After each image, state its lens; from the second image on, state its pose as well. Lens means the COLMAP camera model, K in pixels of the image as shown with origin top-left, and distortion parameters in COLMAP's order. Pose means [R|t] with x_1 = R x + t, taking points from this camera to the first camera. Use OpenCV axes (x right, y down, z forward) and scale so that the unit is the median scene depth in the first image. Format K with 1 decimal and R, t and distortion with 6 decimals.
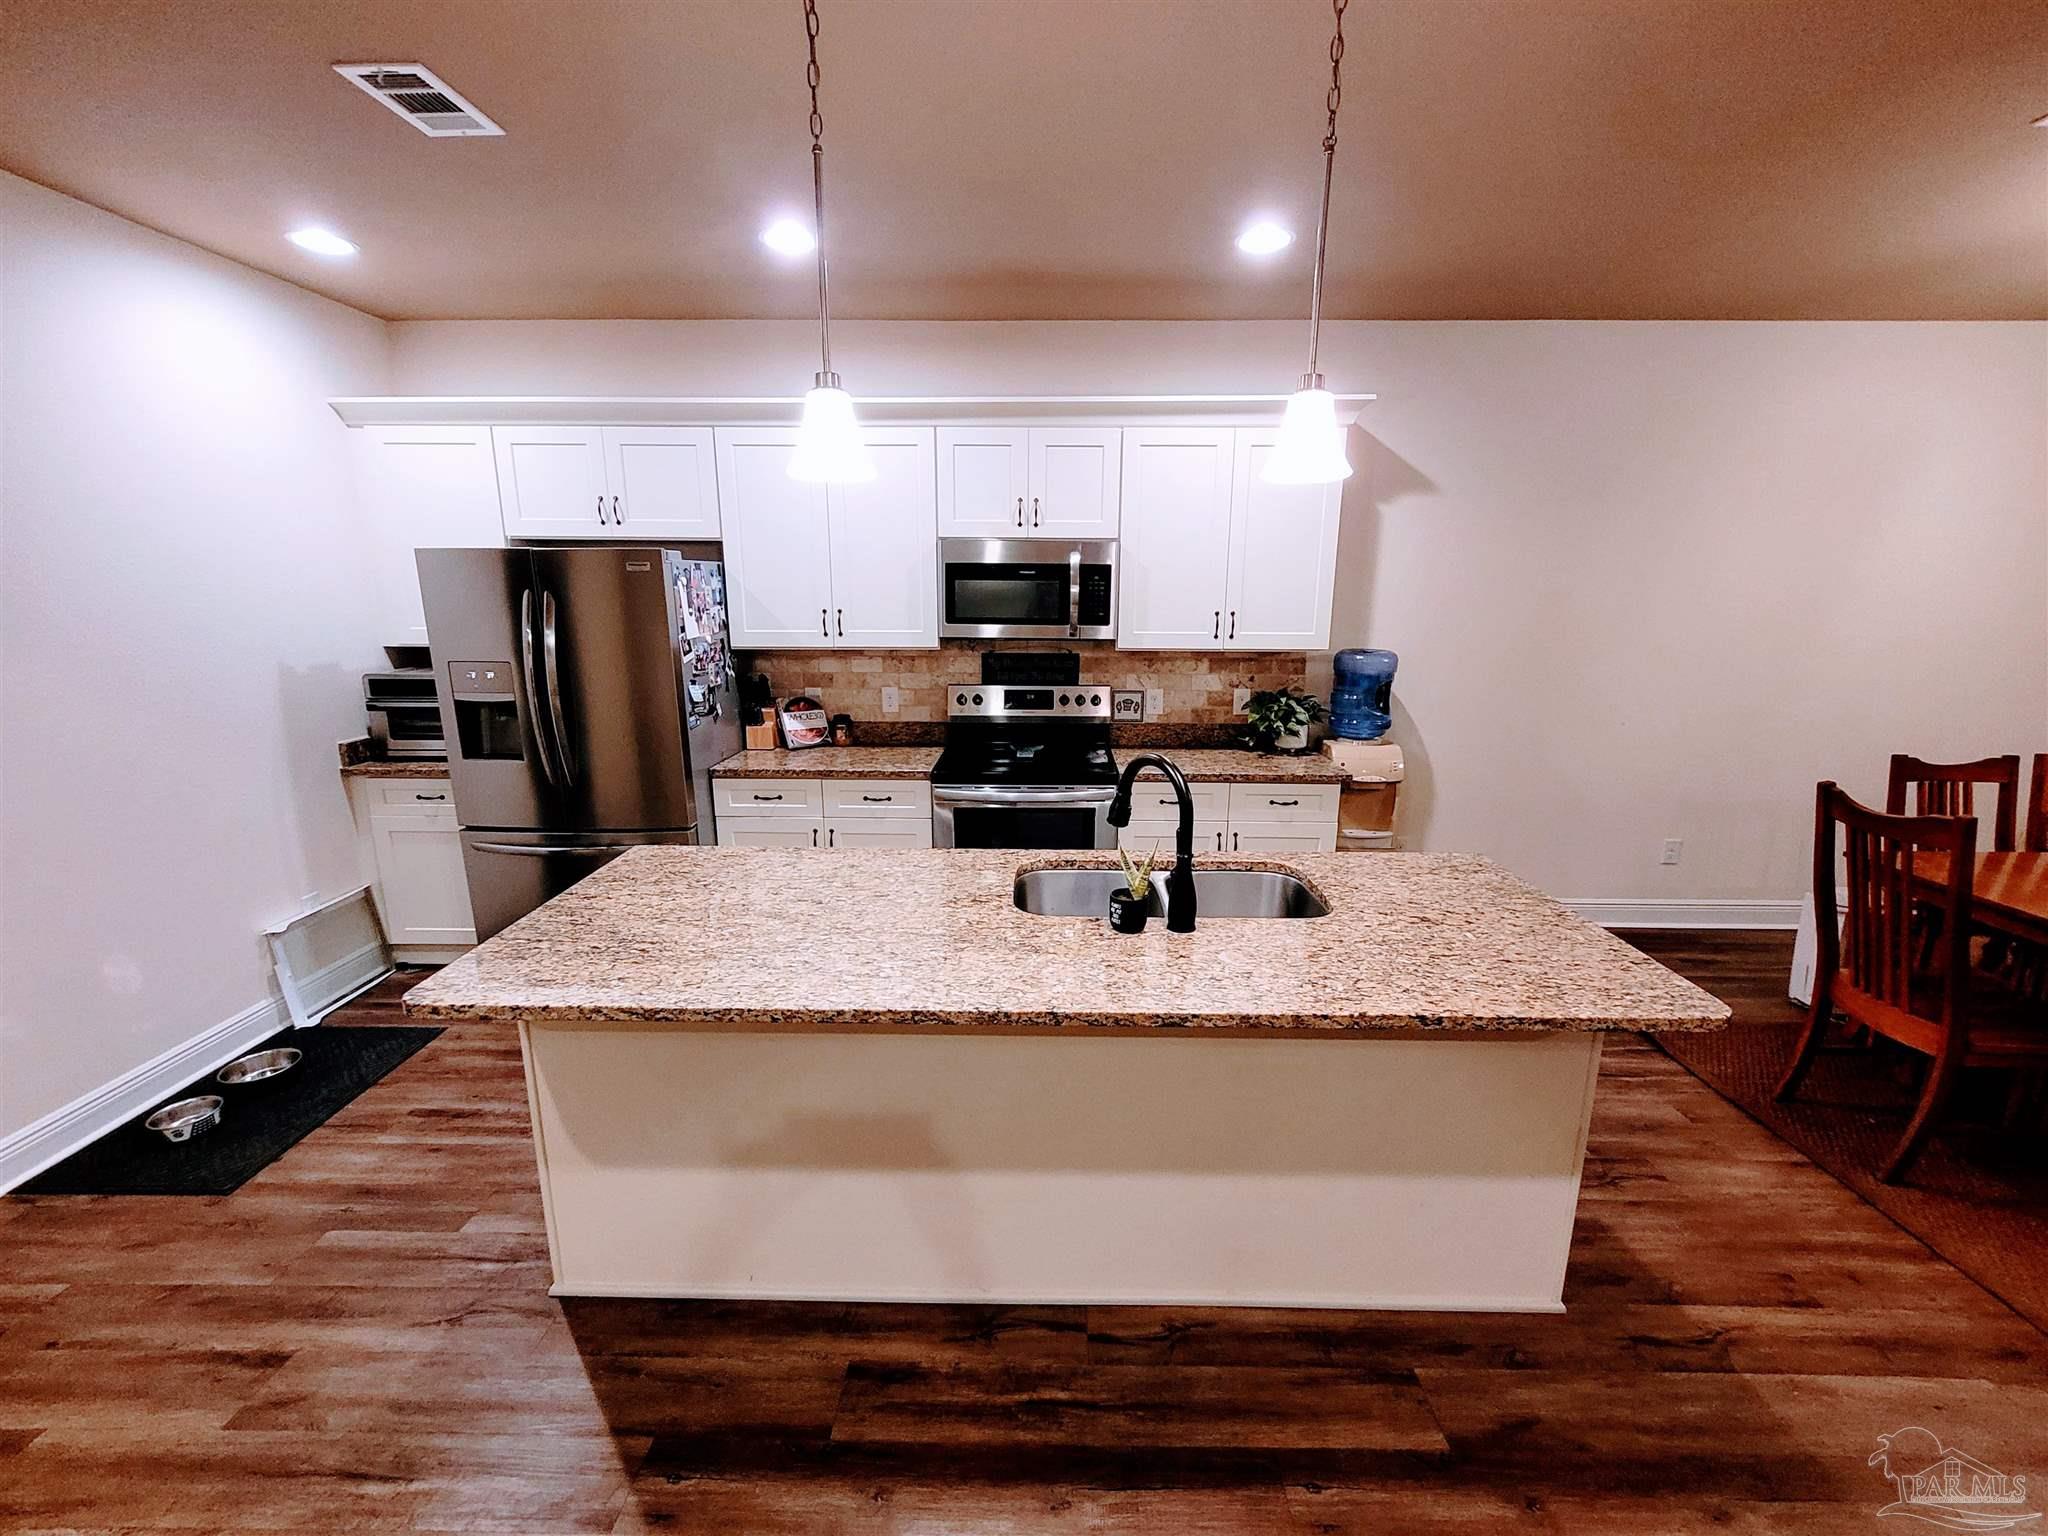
lens RADIAL K [[849.1, 0, 1035.8], [0, 849.1, 781.2], [0, 0, 1]] dist [-0.000067, -0.000180]
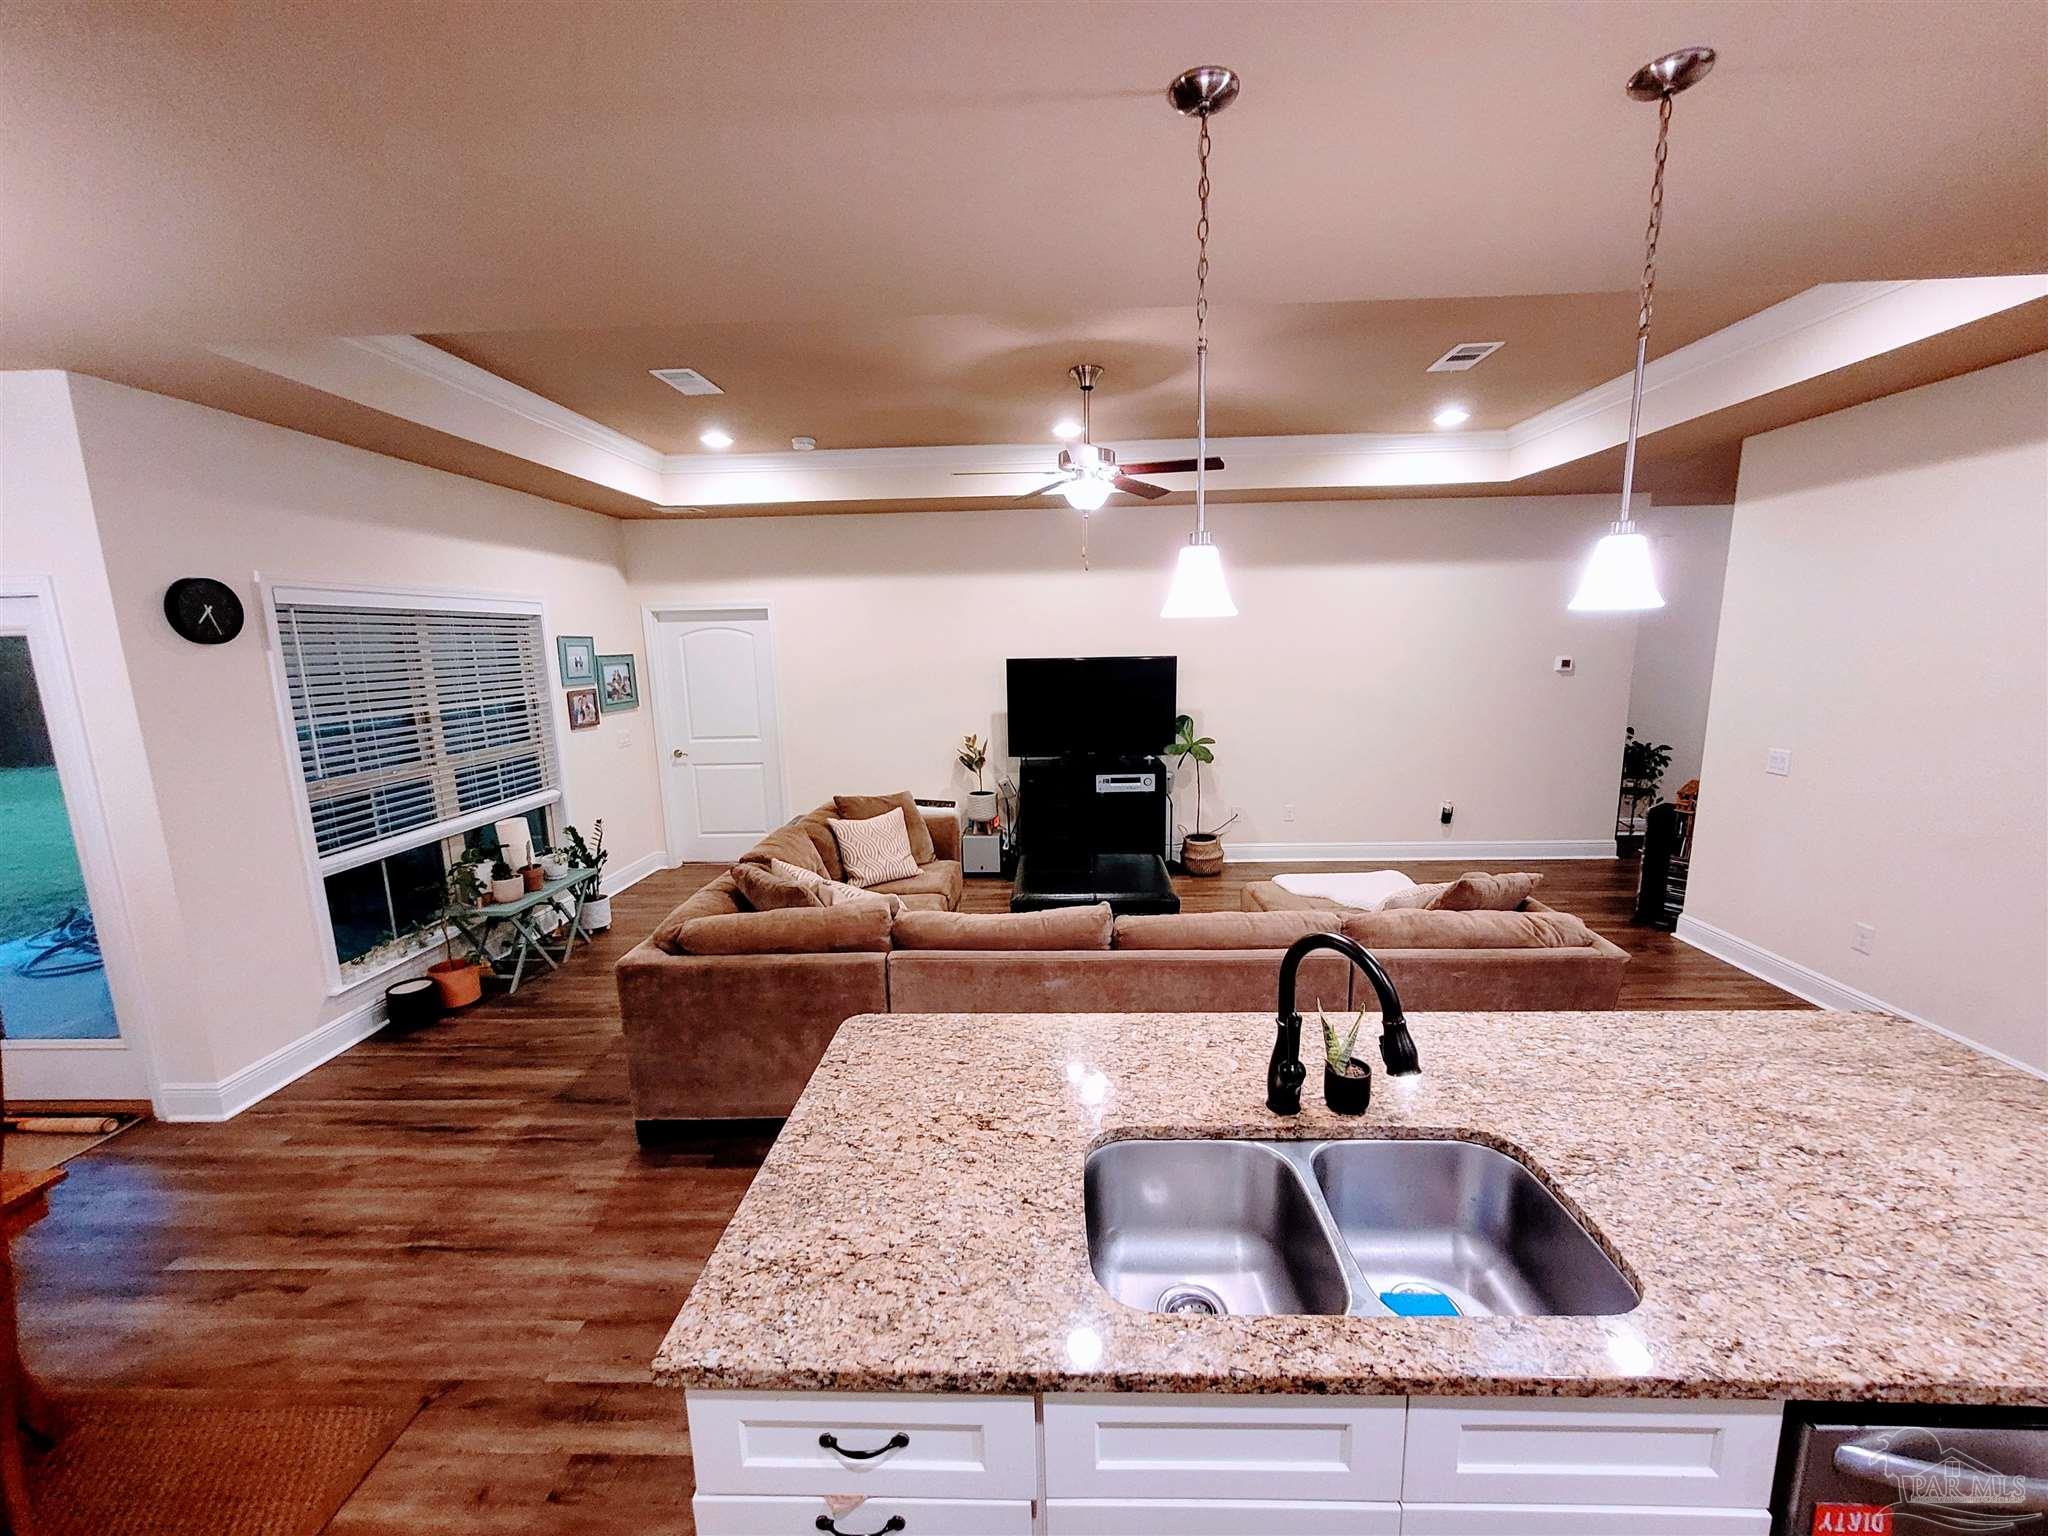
lens RADIAL K [[805.5, 0, 1021.9], [0, 805.5, 776.9], [0, 0, 1]] dist [0.003427, -0.000462]
pose [[-0.999394, 0.011657, 0.032812, 0.209987], [0.023573, 0.920037, 0.391121, -0.238617], [-0.025629, 0.391657, -0.919754, 0.843820]]
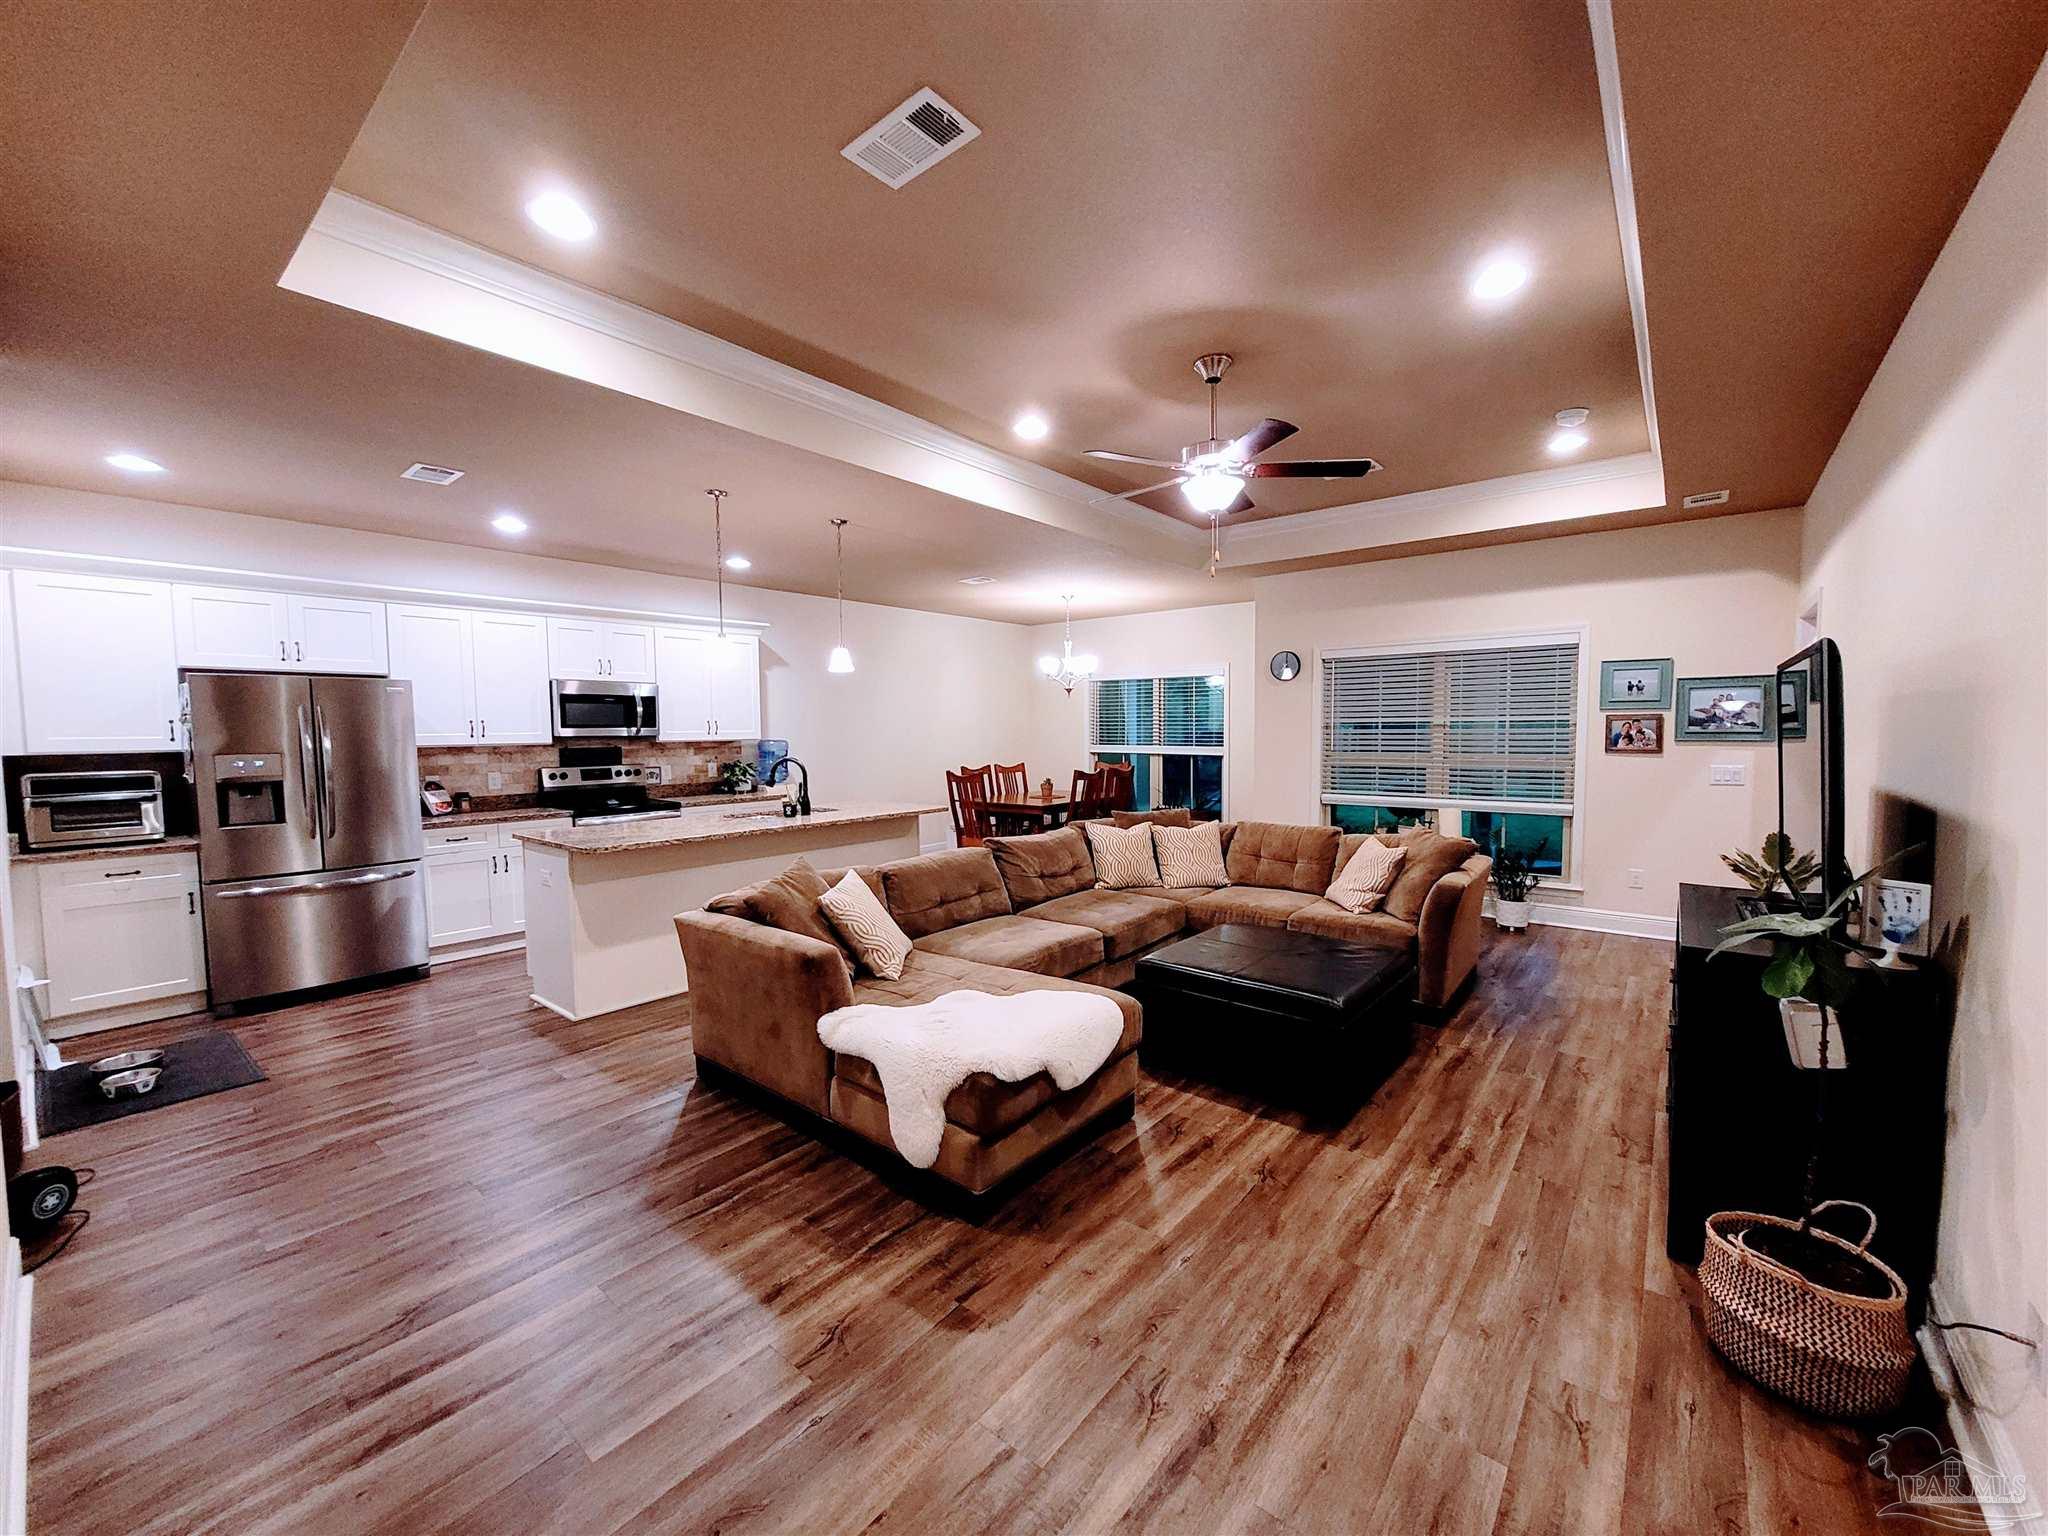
lens RADIAL K [[805.5, 0, 1030.8], [0, 805.5, 777.9], [0, 0, 1]] dist [0.003427, -0.000462]
pose [[0.620686, -0.059105, 0.781829, -0.785787], [0.190760, 0.978575, -0.077464, 0.215043], [-0.760500, 0.197223, 0.618662, -0.689929]]
